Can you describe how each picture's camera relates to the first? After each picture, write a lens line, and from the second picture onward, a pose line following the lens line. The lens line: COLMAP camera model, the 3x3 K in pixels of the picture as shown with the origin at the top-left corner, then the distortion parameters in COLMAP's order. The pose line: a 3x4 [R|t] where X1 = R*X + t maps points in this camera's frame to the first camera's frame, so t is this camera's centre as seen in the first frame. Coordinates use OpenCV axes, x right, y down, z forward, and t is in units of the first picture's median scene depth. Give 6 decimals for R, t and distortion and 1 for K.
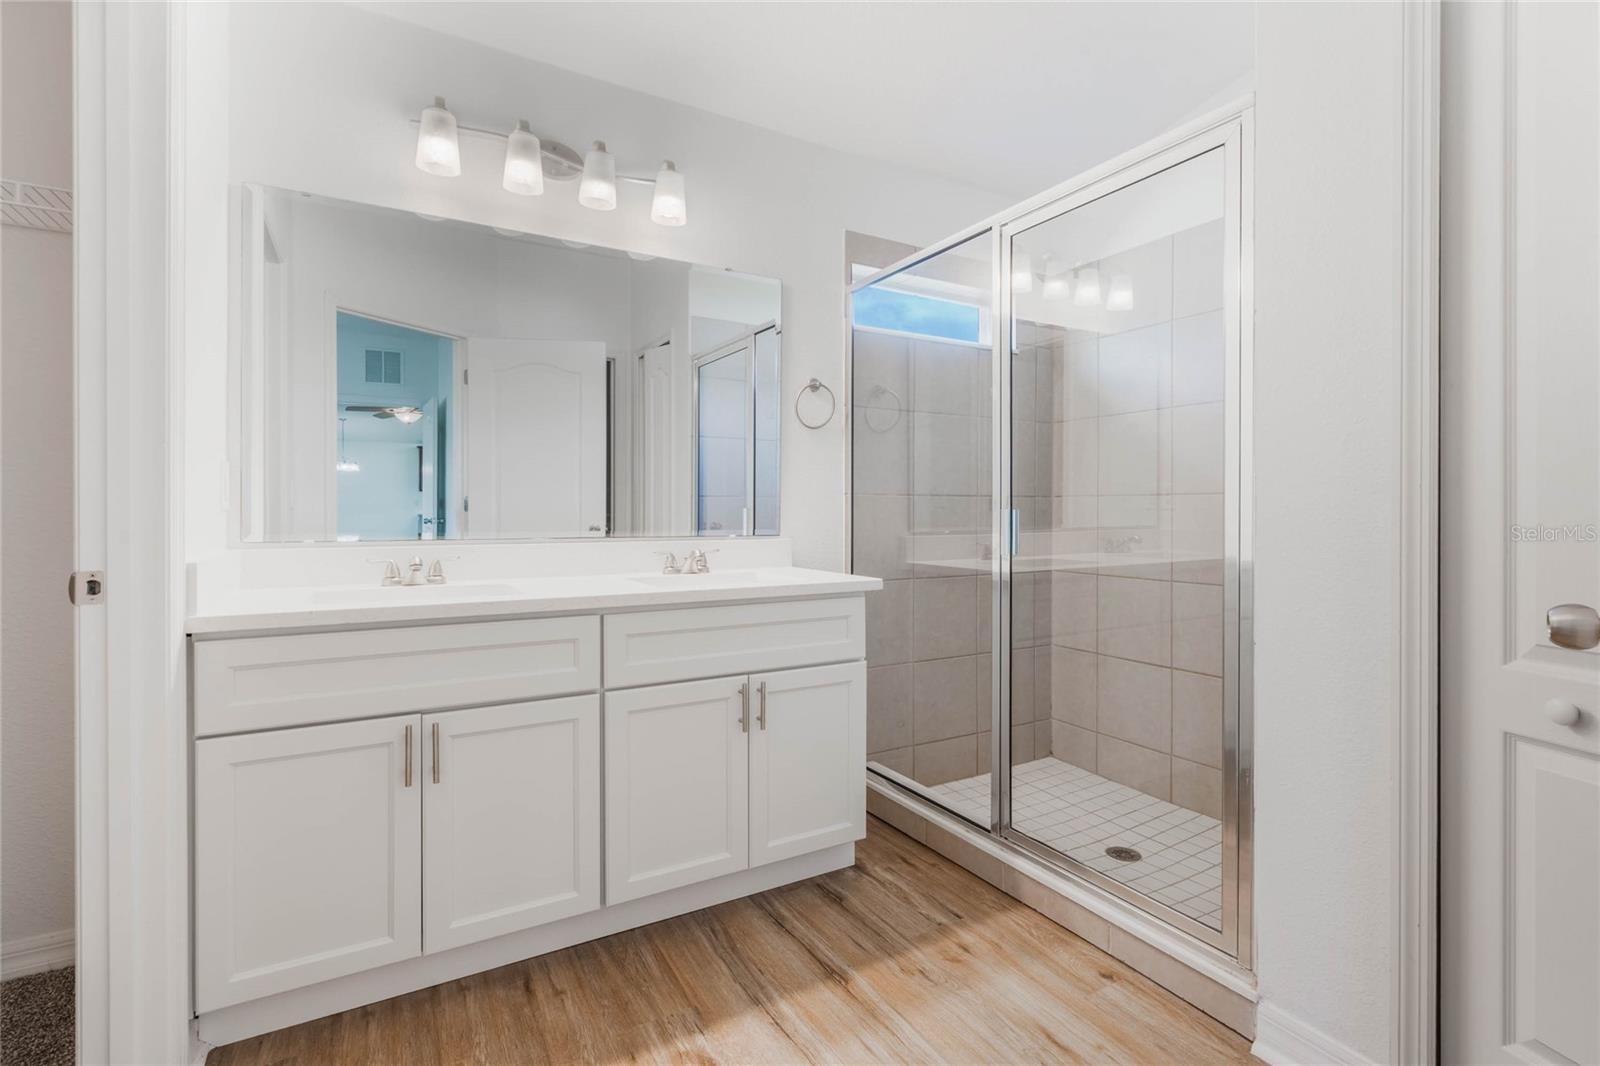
lens RADIAL K [[735.9, 0, 795.9], [0, 735.9, 516.8], [0, 0, 1]] dist [0.002217, 0.000426]
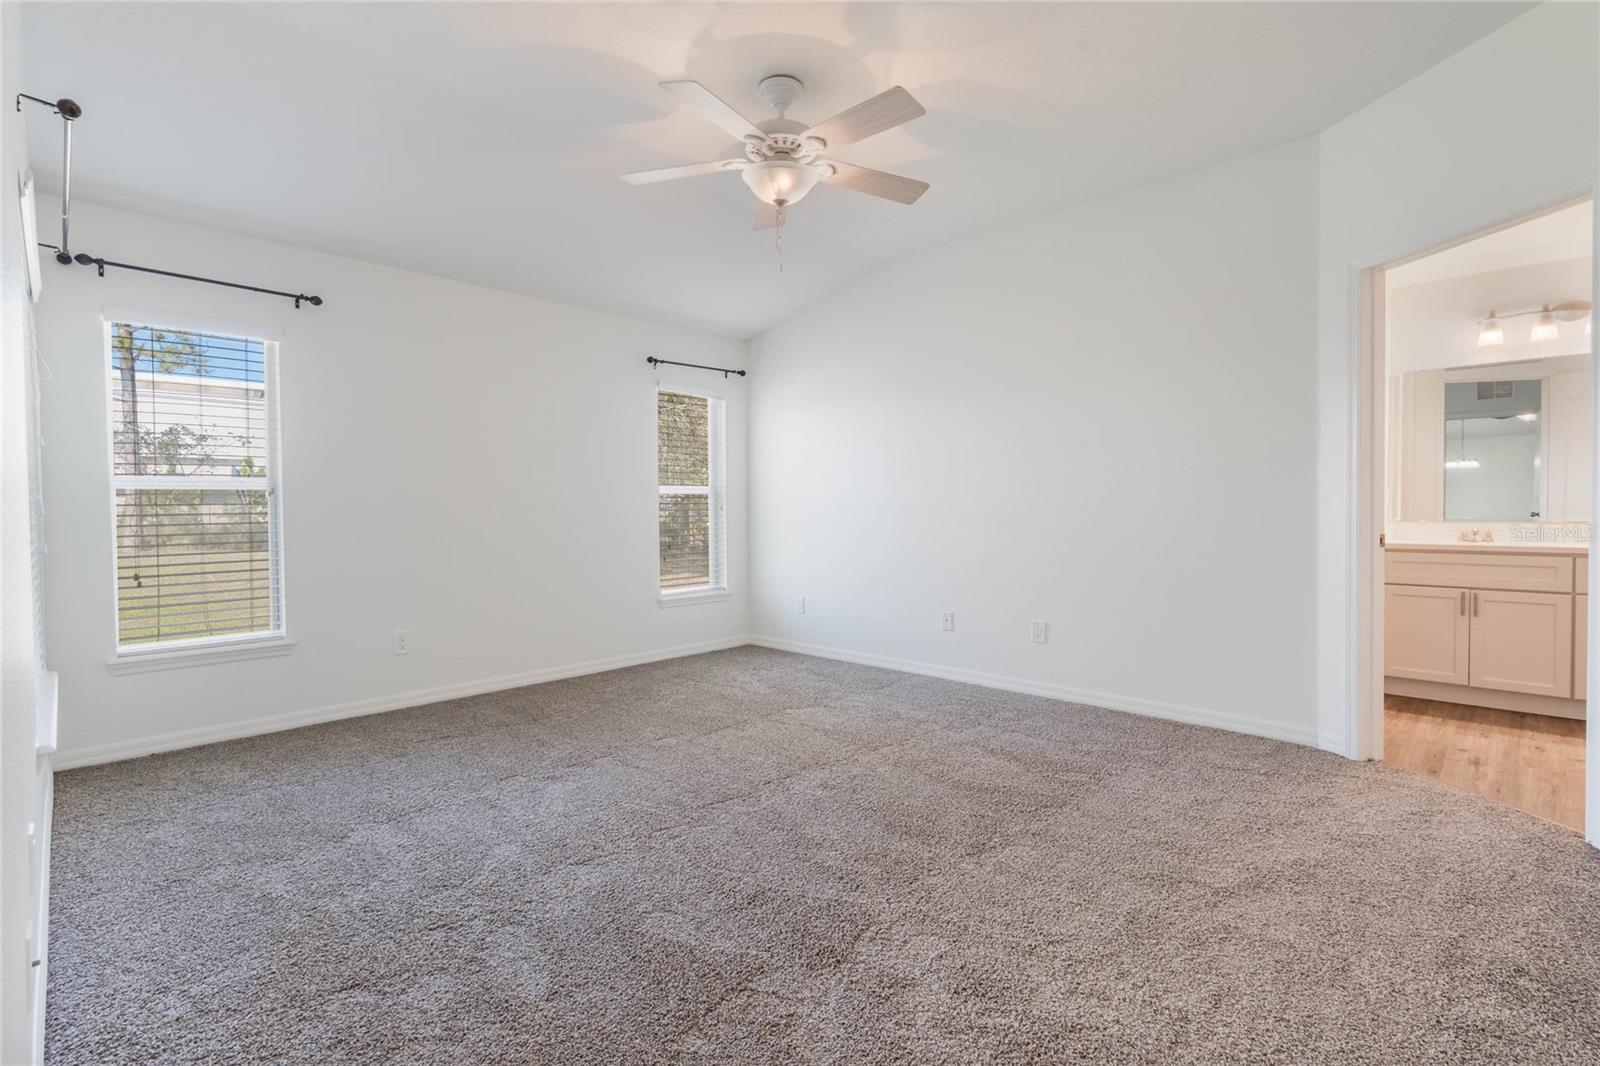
lens RADIAL K [[735.9, 0, 795.9], [0, 735.9, 516.8], [0, 0, 1]] dist [0.002217, 0.000426]
pose [[0.268737, 0.009031, -0.963171, 1.173057], [0.005059, 0.999929, 0.010787, -0.016384], [0.963200, -0.007771, 0.268672, -1.711629]]
